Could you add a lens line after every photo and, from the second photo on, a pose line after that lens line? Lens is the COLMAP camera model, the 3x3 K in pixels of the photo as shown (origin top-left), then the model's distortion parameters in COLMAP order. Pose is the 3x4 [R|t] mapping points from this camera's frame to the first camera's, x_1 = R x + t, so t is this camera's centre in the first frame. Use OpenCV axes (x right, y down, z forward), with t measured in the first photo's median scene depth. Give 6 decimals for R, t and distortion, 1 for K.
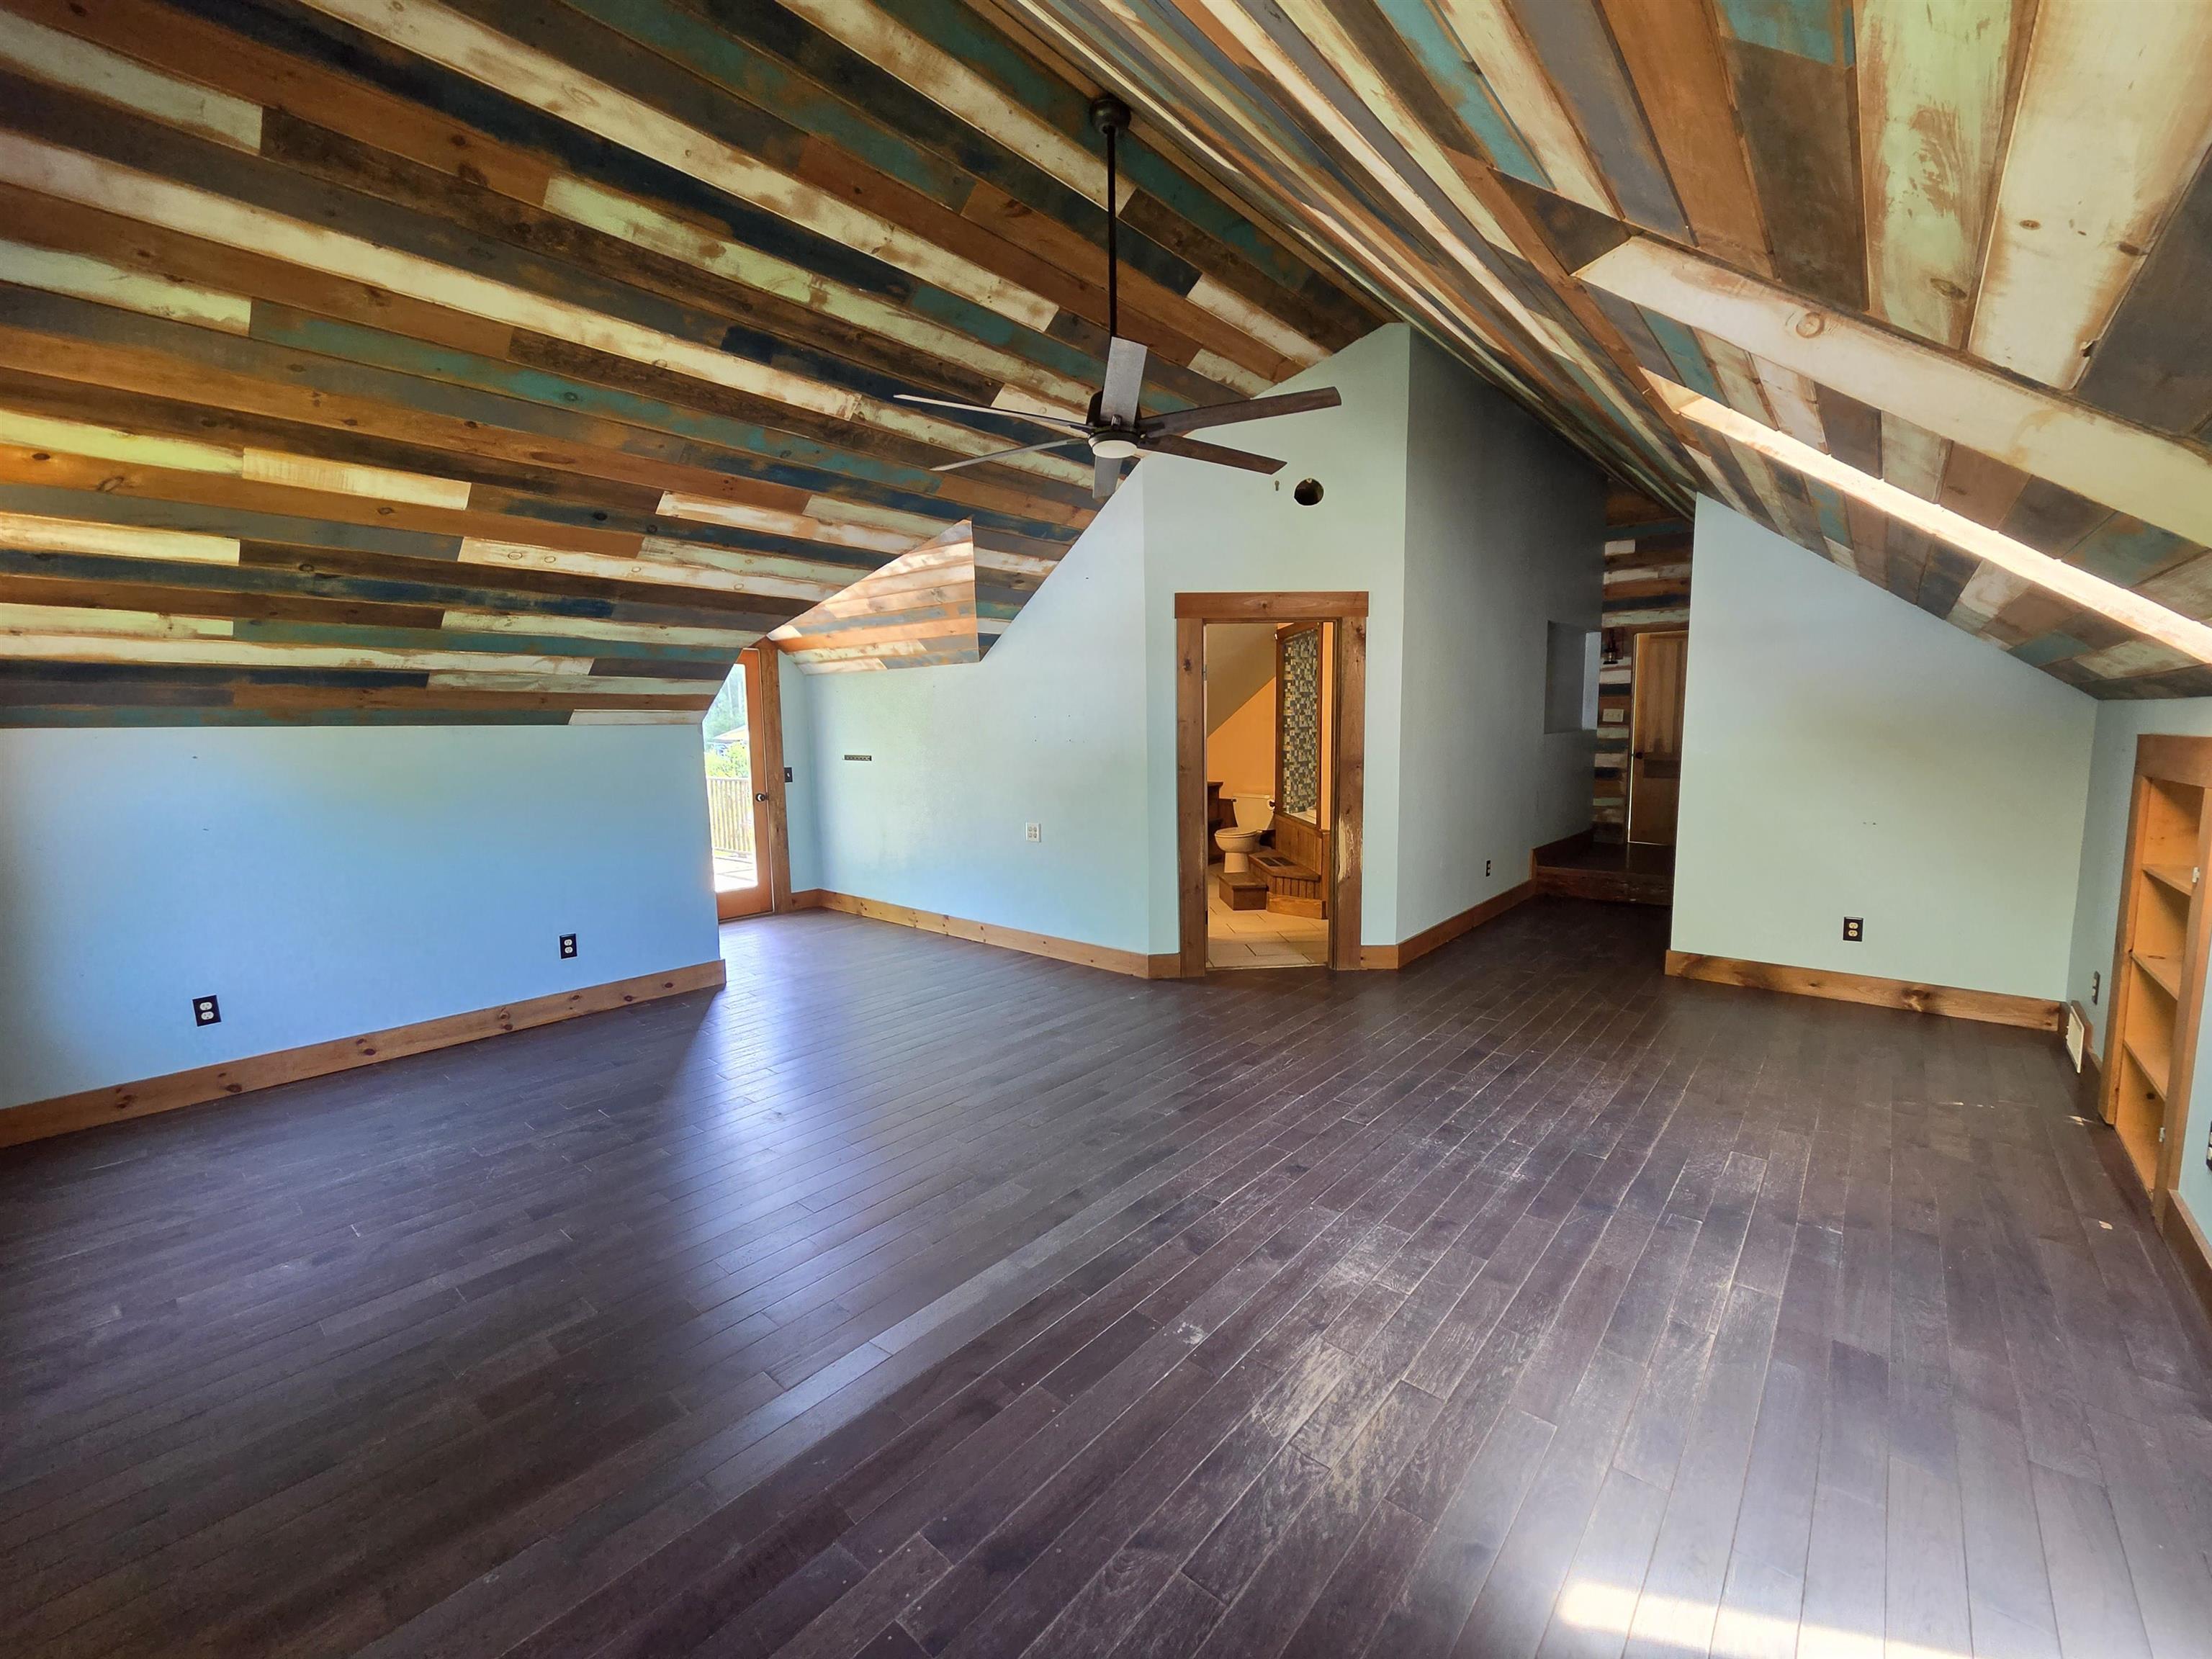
lens RADIAL K [[911.7, 0, 1107.8], [0, 911.7, 828.0], [0, 0, 1]] dist [0.000154, 0.000072]
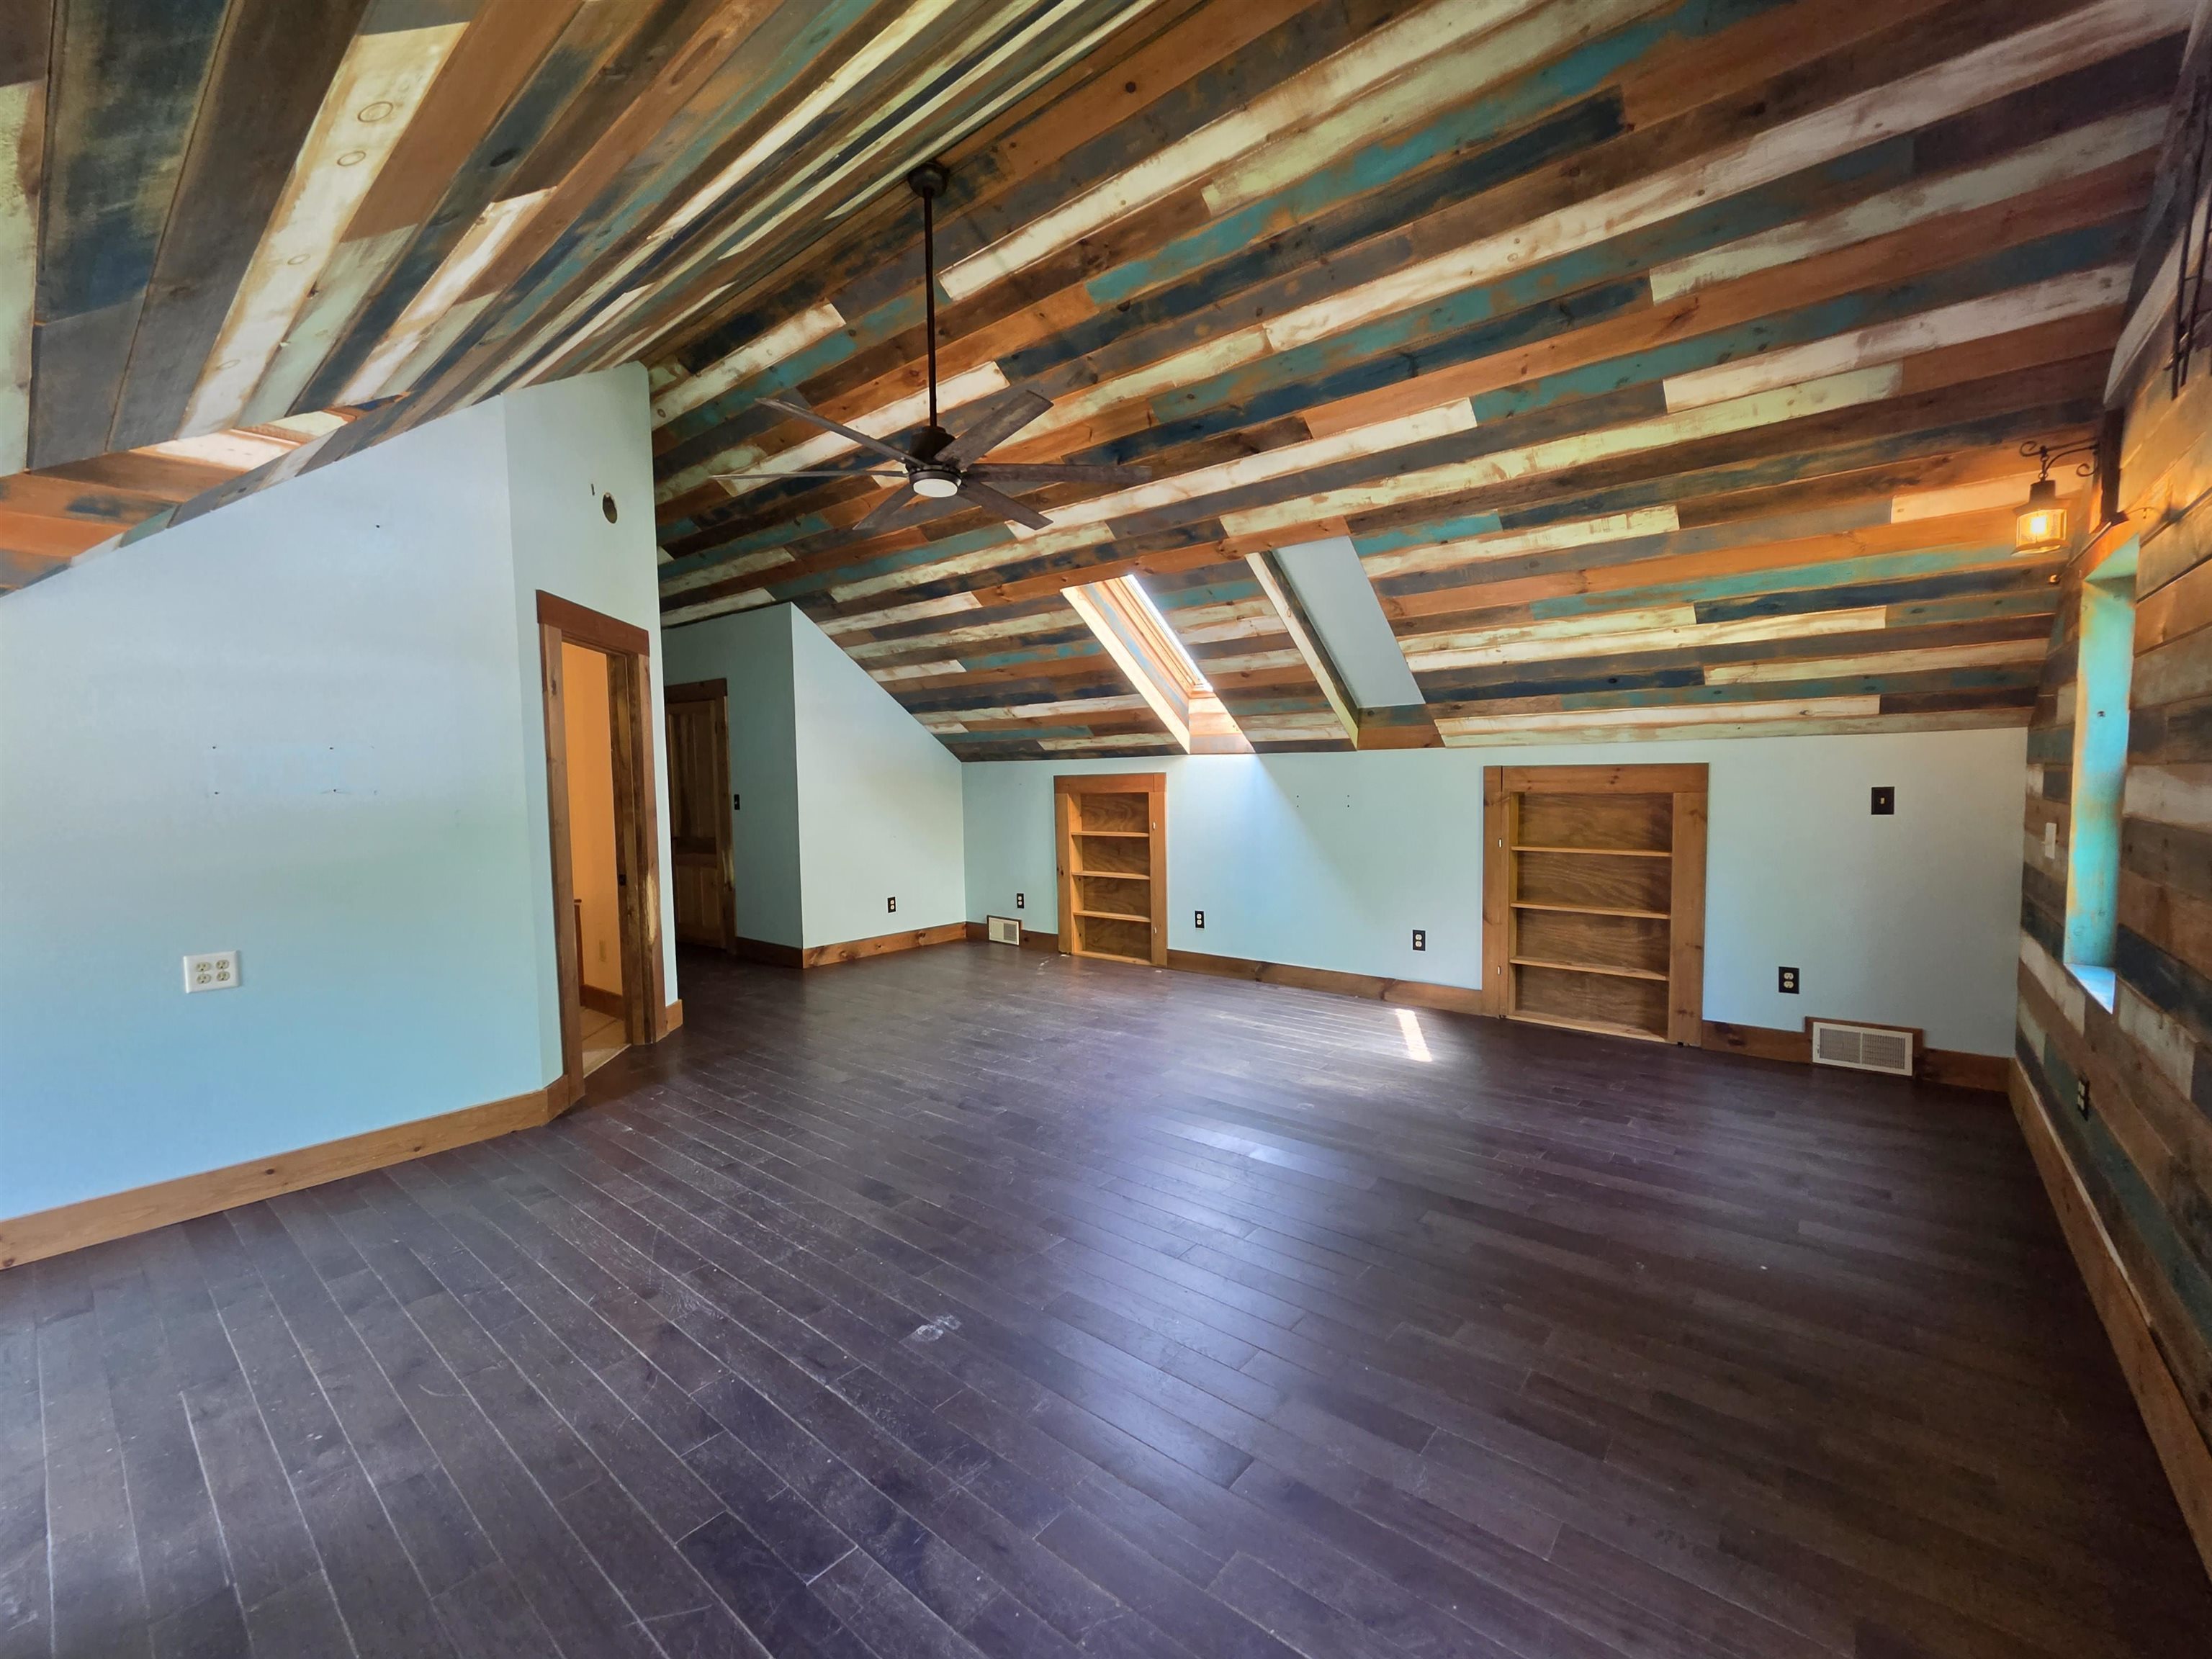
lens RADIAL K [[911.7, 0, 1107.1], [0, 911.7, 832.9], [0, 0, 1]] dist [0.000154, 0.000072]
pose [[-0.007398, -0.049484, 0.998748, -0.944998], [0.132317, 0.989944, 0.050028, -0.050560], [-0.991180, 0.132522, -0.000776, 0.778582]]
